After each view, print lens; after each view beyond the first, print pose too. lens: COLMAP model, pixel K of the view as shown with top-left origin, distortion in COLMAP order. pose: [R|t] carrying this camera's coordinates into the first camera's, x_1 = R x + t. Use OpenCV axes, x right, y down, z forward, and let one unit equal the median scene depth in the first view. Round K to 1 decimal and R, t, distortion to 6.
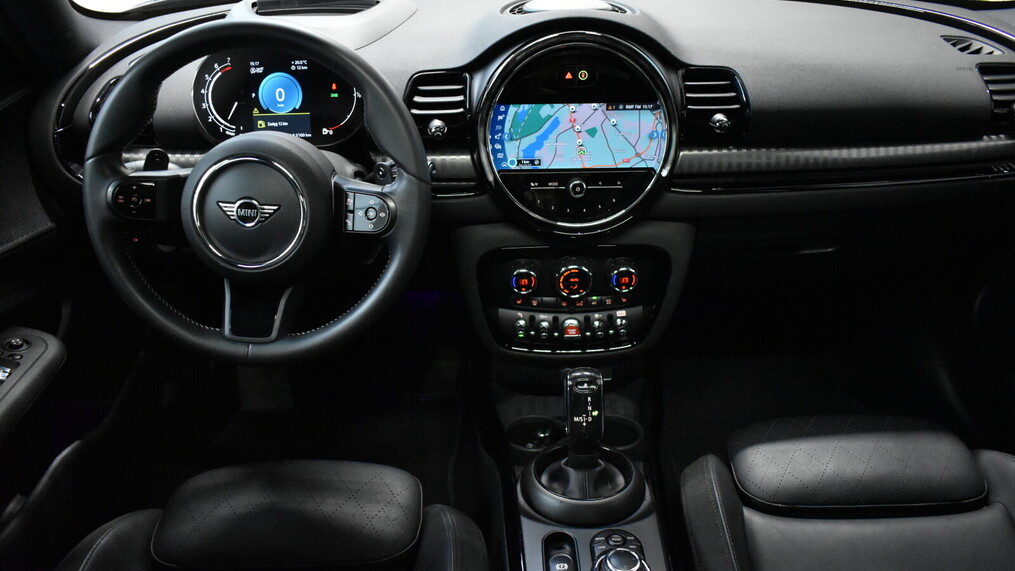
lens RADIAL K [[835.1, 0, 507.5], [0, 835.1, 285.5], [0, 0, 1]] dist [-0.024056, 0.002519]
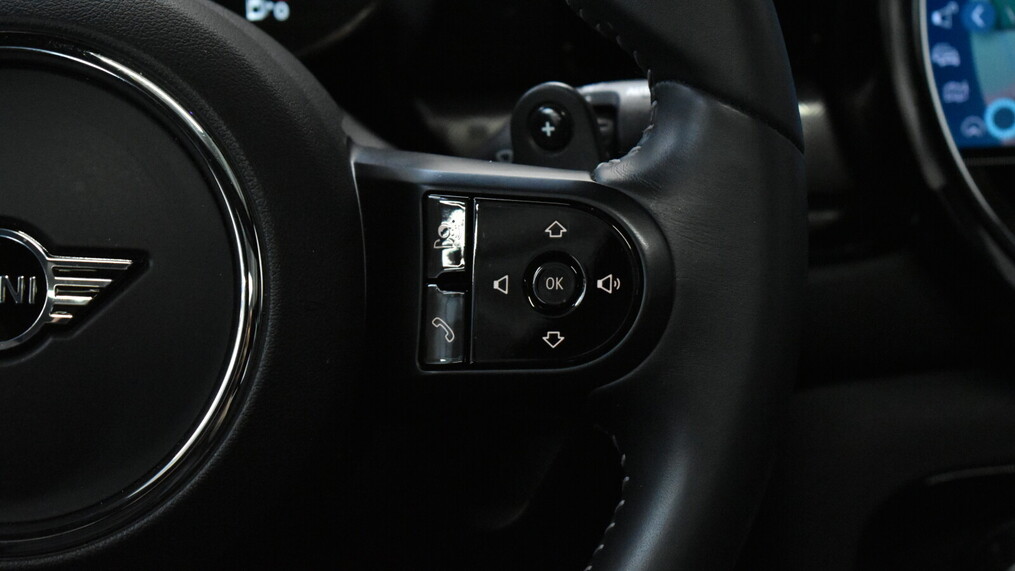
lens RADIAL K [[2283.6, 0, 507.5], [0, 2283.6, 285.5], [0, 0, 1]] dist [0.039239, -0.085460]
pose [[0.999176, -0.034153, 0.021933, -0.164270], [0.037631, 0.981968, -0.185266, 0.022548], [-0.015210, 0.185939, 0.982444, 0.355784]]
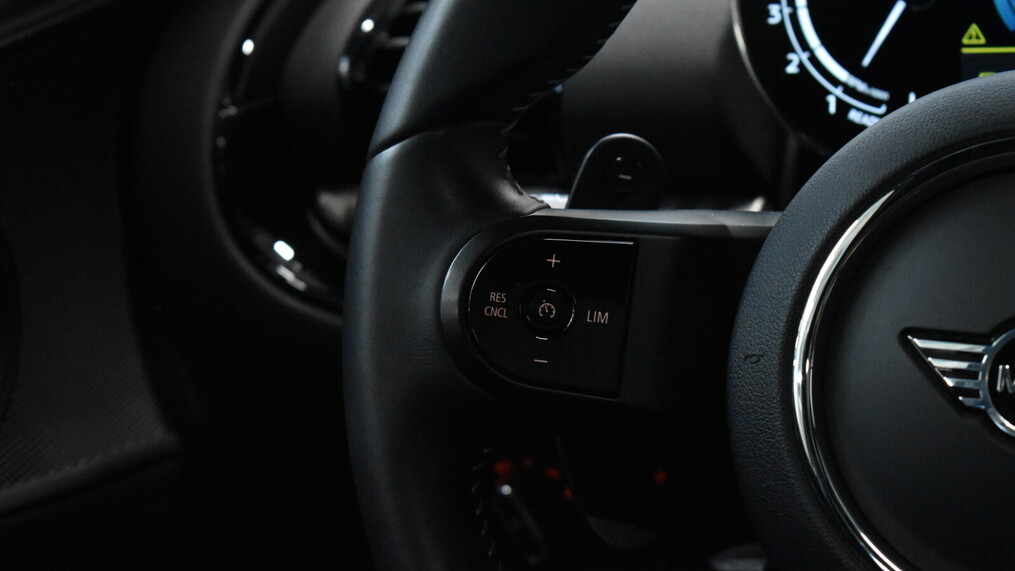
lens RADIAL K [[2283.6, 0, 507.5], [0, 2283.6, 285.5], [0, 0, 1]] dist [0.039239, -0.085460]
pose [[0.954173, 0.038874, -0.296721, -0.228931], [-0.104118, 0.972704, -0.207378, 0.024969], [0.280560, 0.228769, 0.932175, 0.326071]]
